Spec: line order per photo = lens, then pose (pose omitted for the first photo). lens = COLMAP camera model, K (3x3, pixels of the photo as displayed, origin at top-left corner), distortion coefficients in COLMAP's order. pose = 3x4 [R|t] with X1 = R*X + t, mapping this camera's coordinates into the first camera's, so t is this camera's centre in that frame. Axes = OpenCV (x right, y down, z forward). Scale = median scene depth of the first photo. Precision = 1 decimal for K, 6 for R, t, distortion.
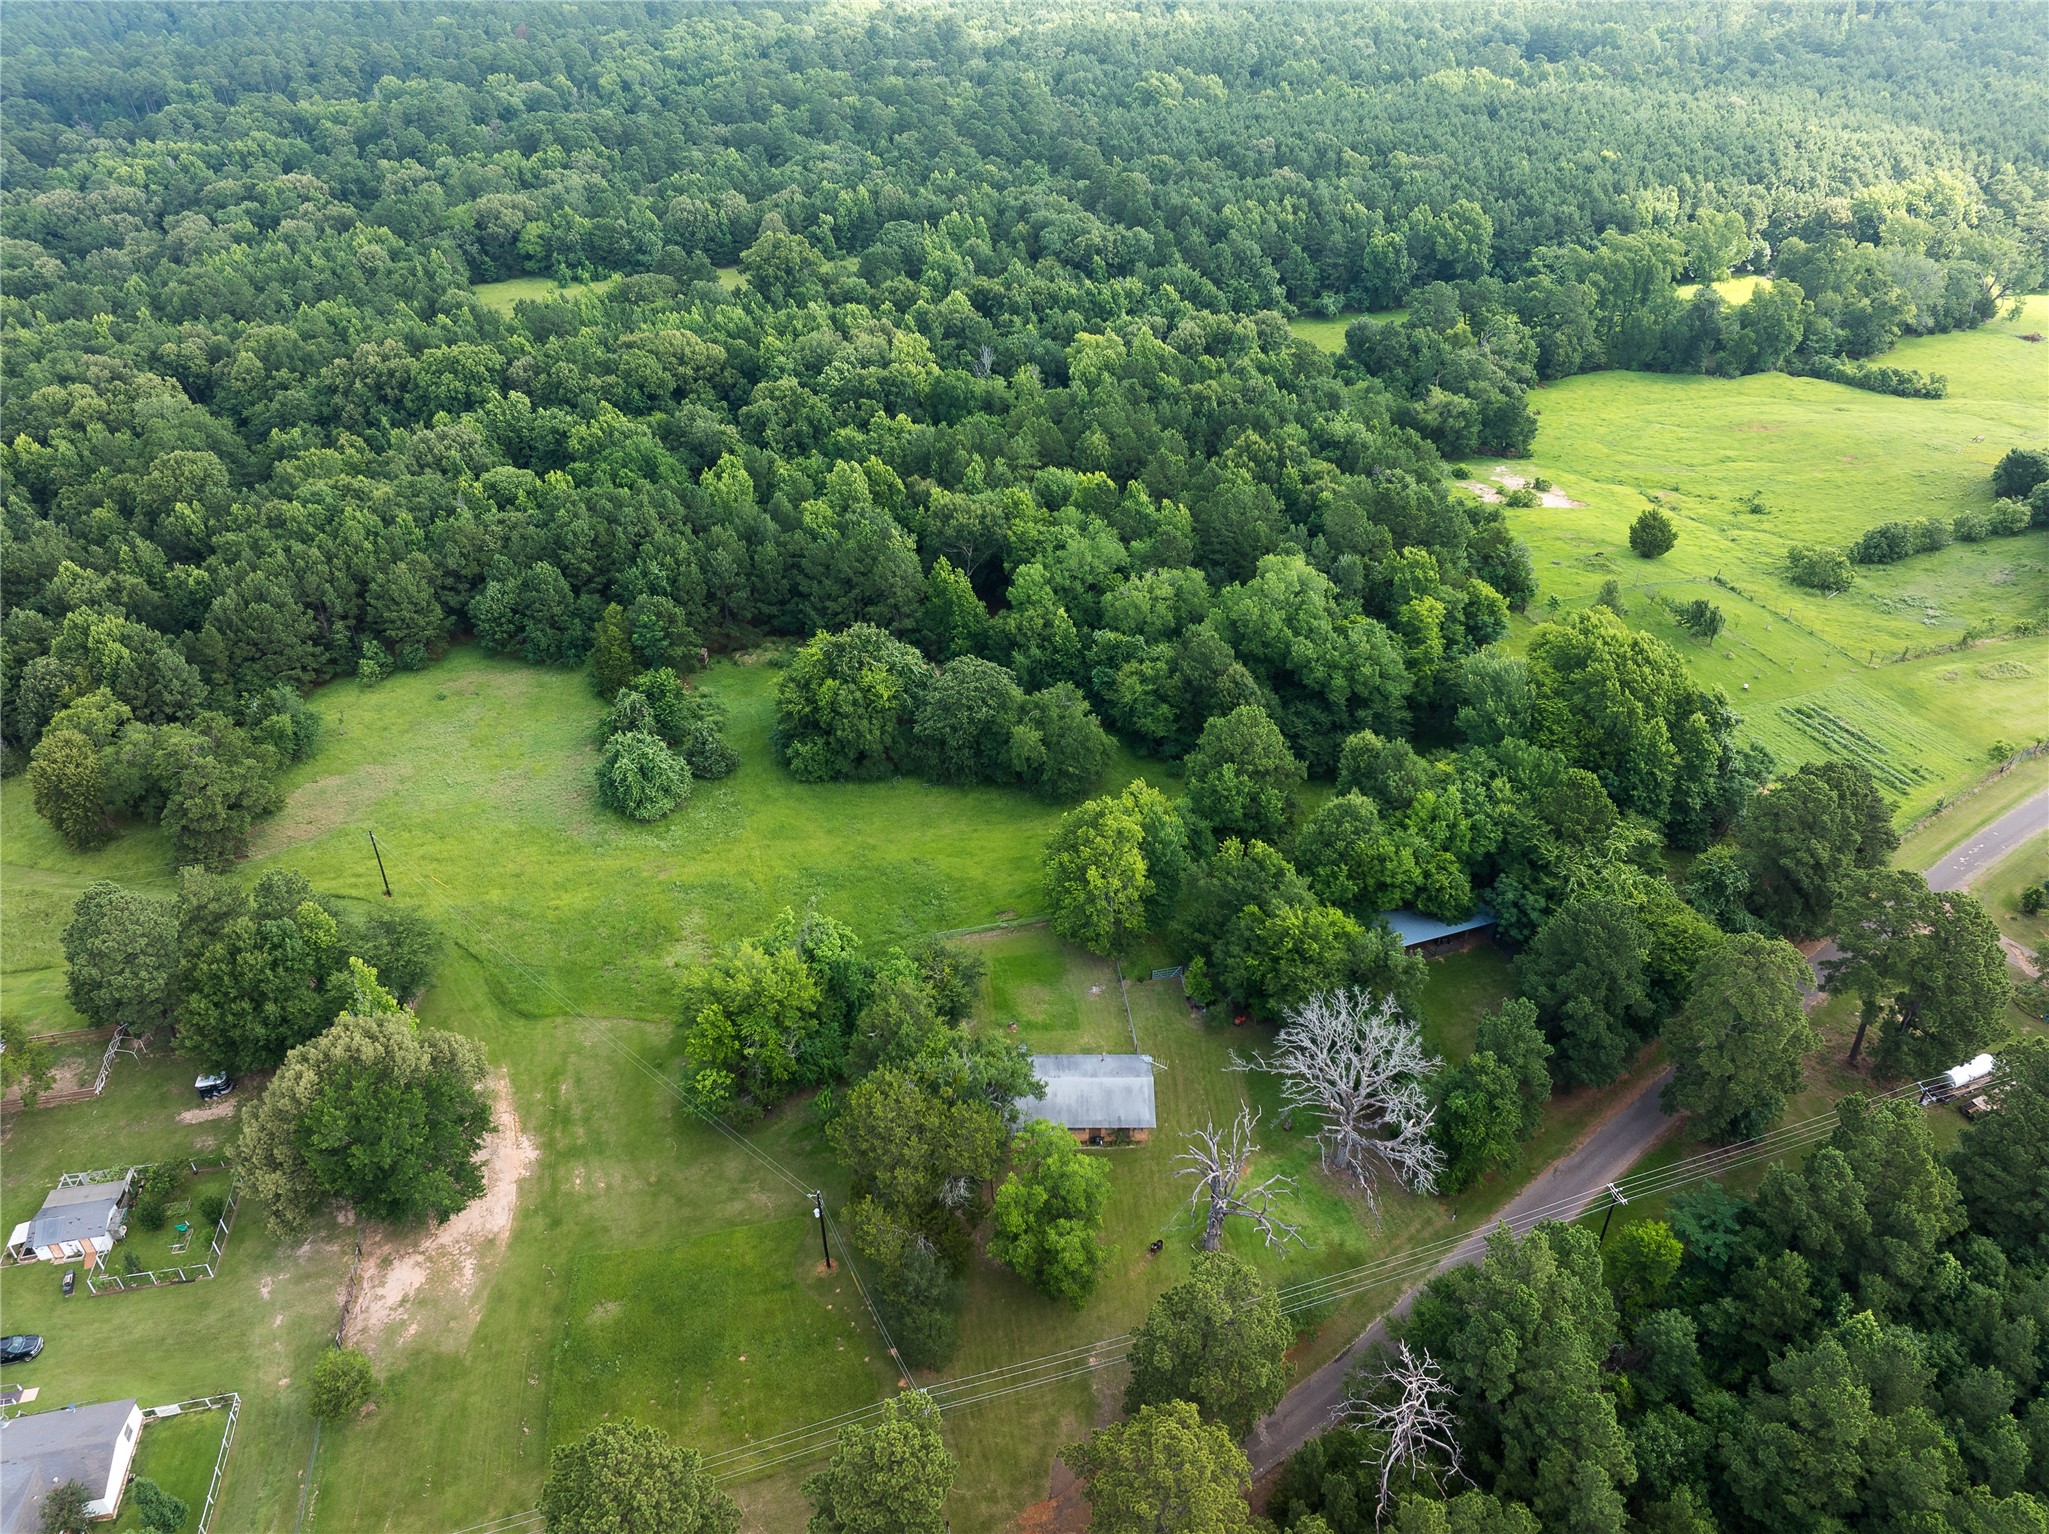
lens RADIAL K [[1449.7, 0, 1039.2], [0, 1449.7, 752.2], [0, 0, 1]] dist [-0.058284, 0.029381]
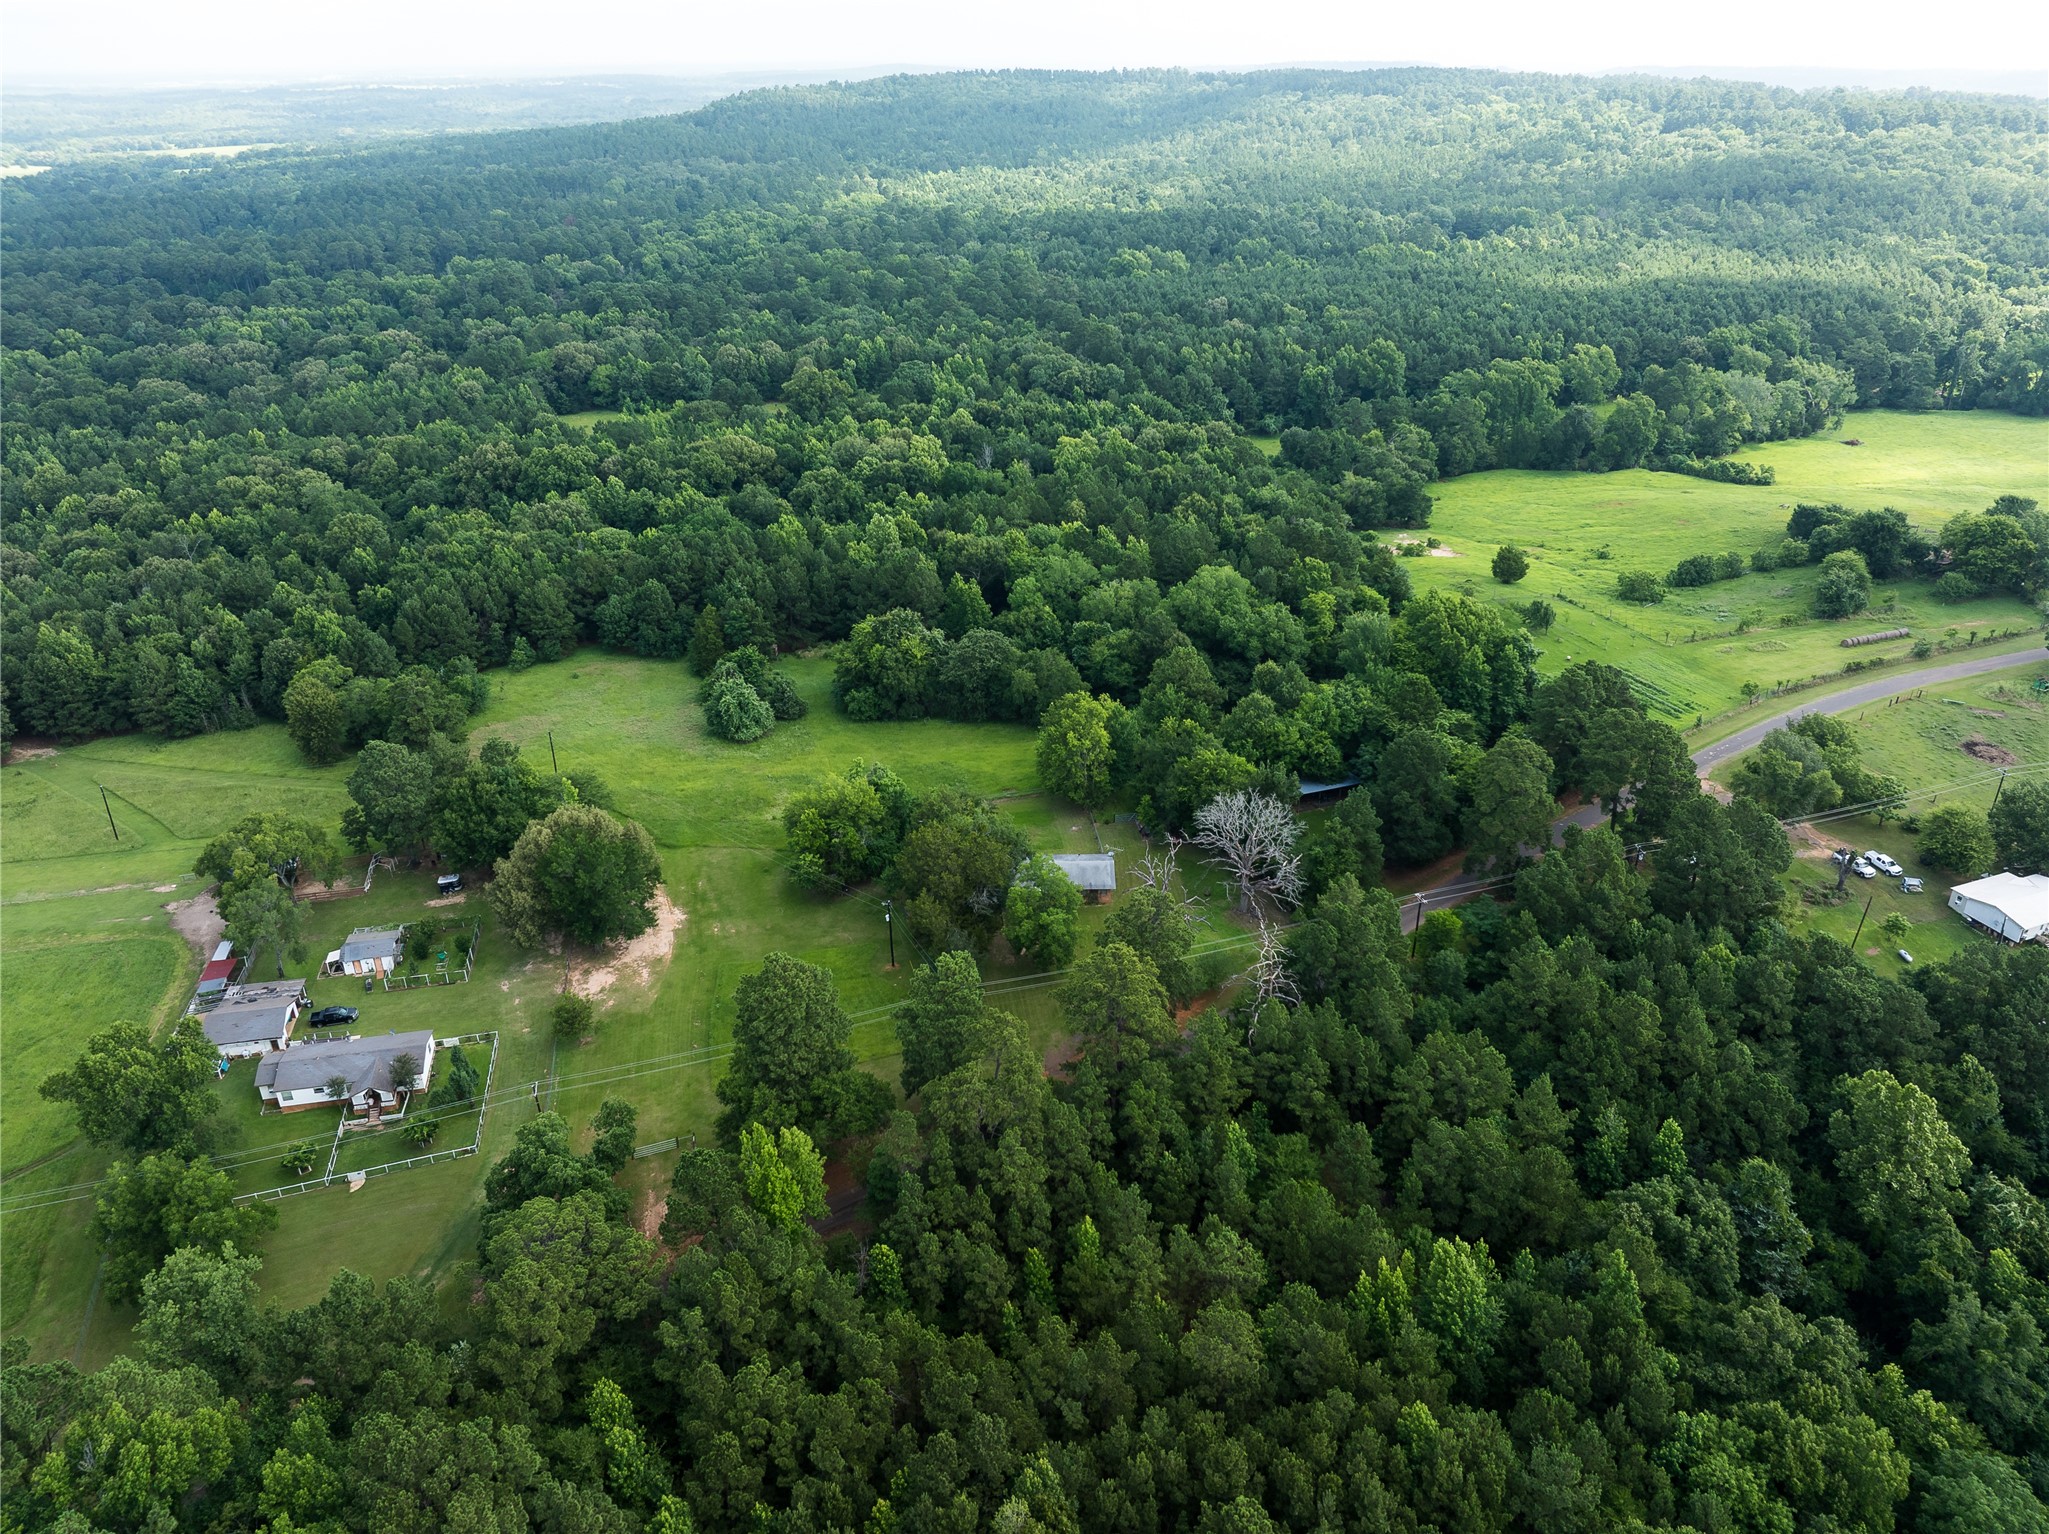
lens RADIAL K [[1446.4, 0, 1040.3], [0, 1446.4, 752.9], [0, 0, 1]] dist [-0.040356, 0.000248]
pose [[0.999942, -0.008127, 0.007023, -0.002020], [0.008913, 0.992703, -0.120258, 0.142736], [-0.005994, 0.120314, 0.992718, -0.219384]]
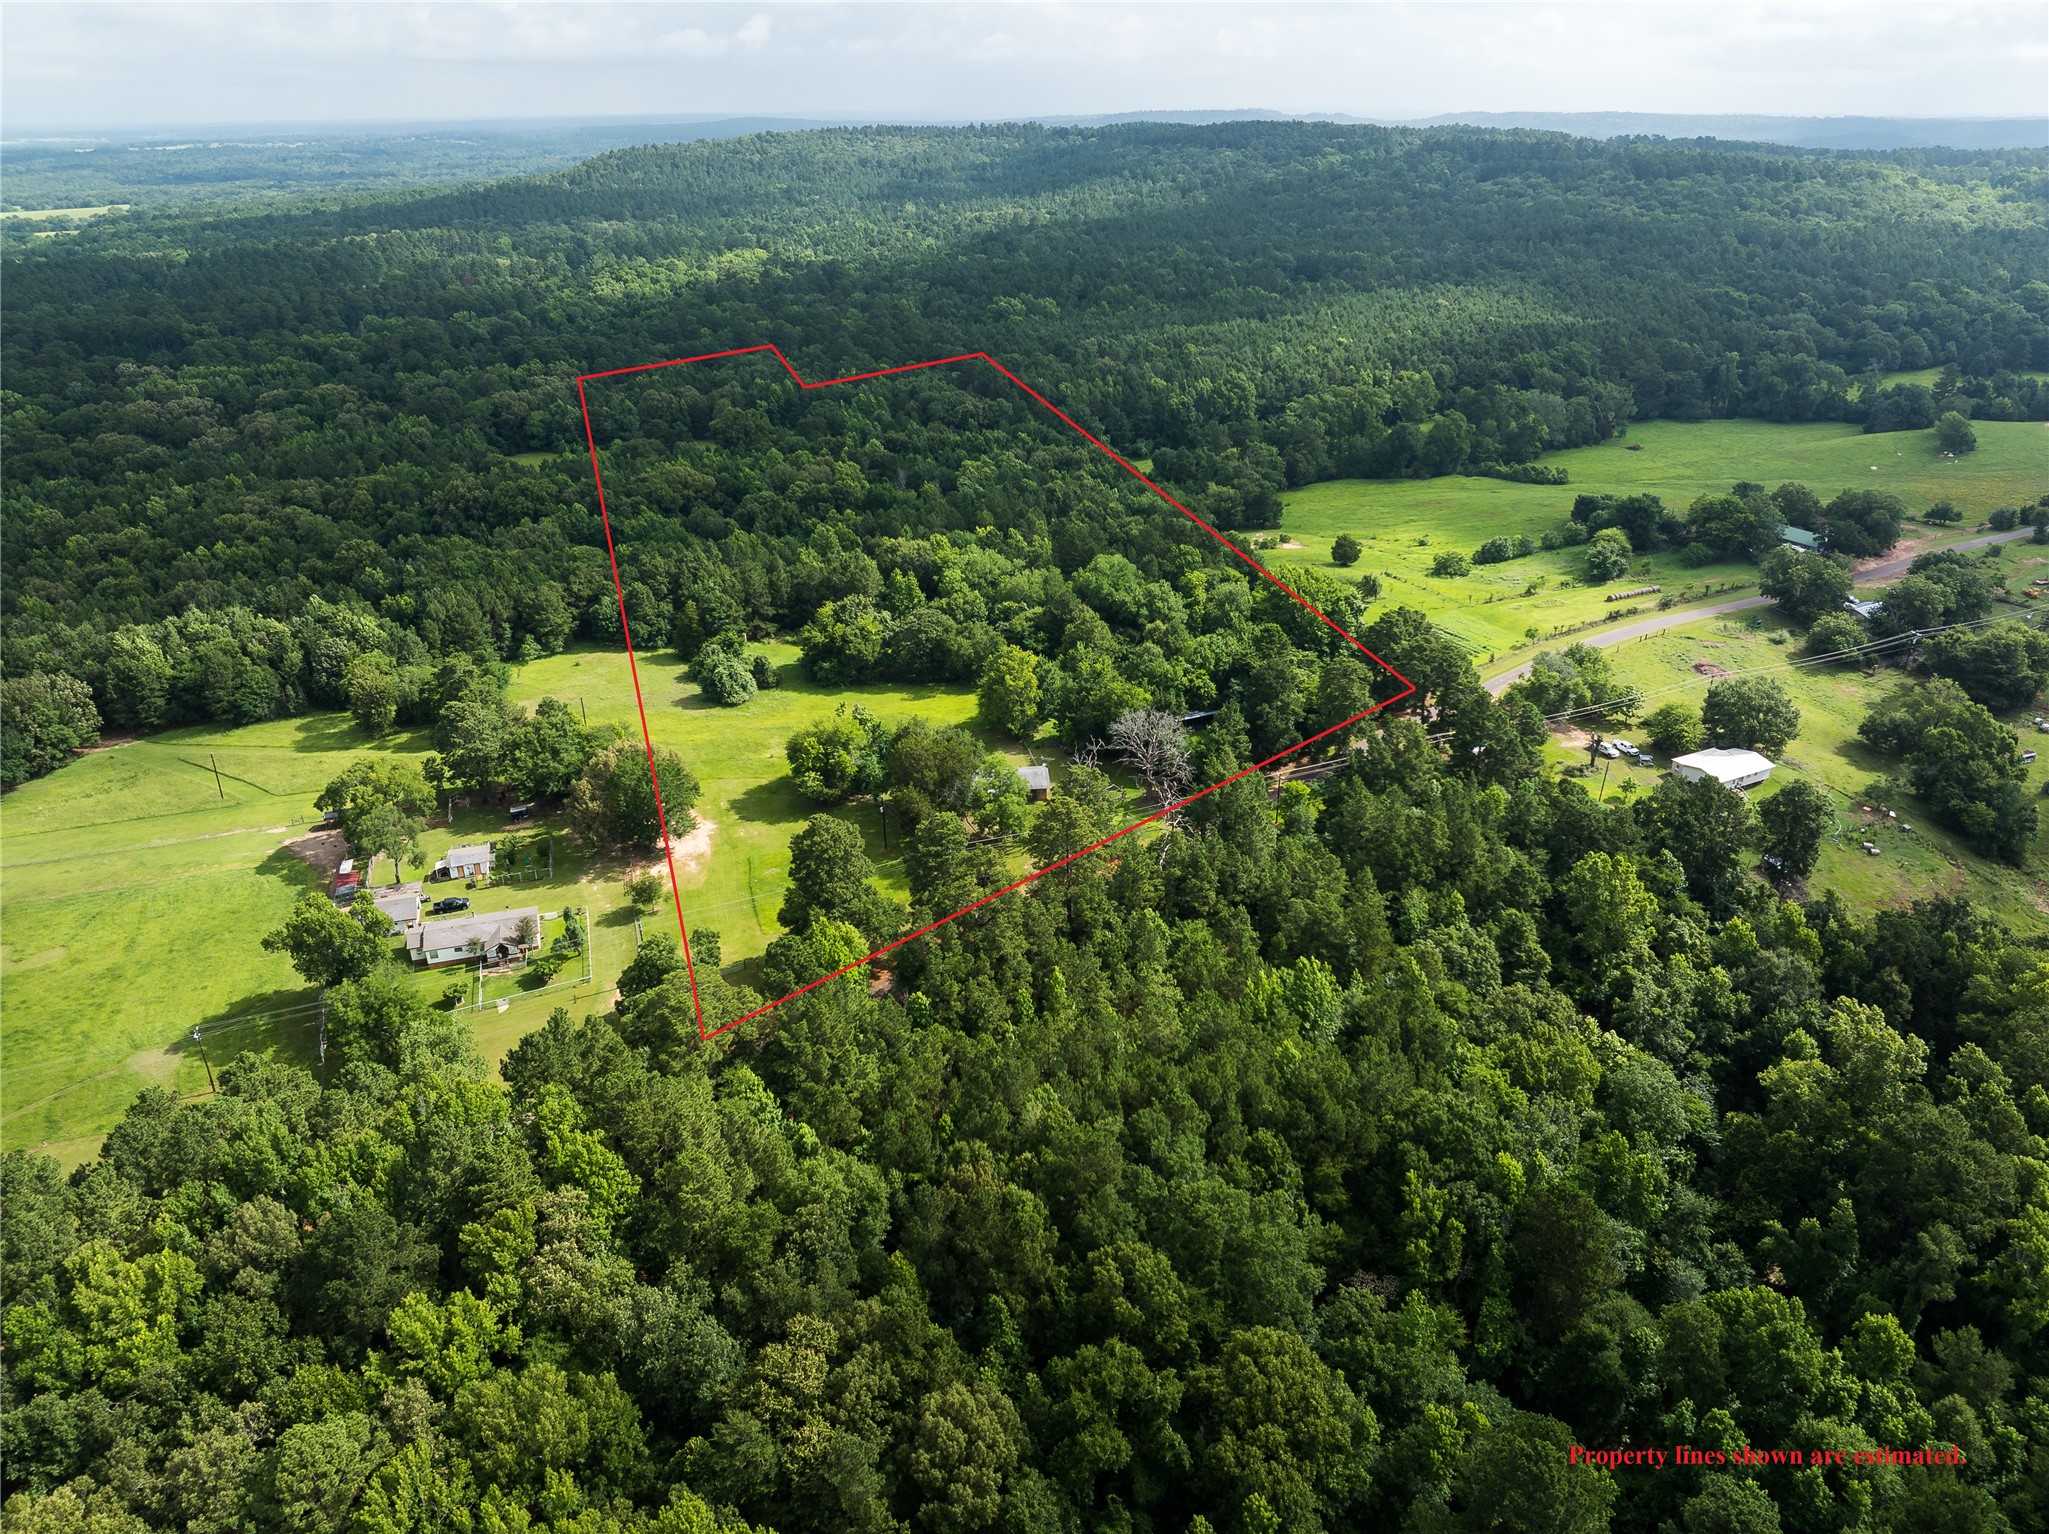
lens RADIAL K [[1446.4, 0, 1040.3], [0, 1446.4, 752.9], [0, 0, 1]] dist [-0.040356, 0.000248]
pose [[0.994484, -0.051392, 0.091440, -0.049467], [0.064408, 0.987242, -0.145622, 0.234055], [-0.082789, 0.150708, 0.985106, -0.416243]]
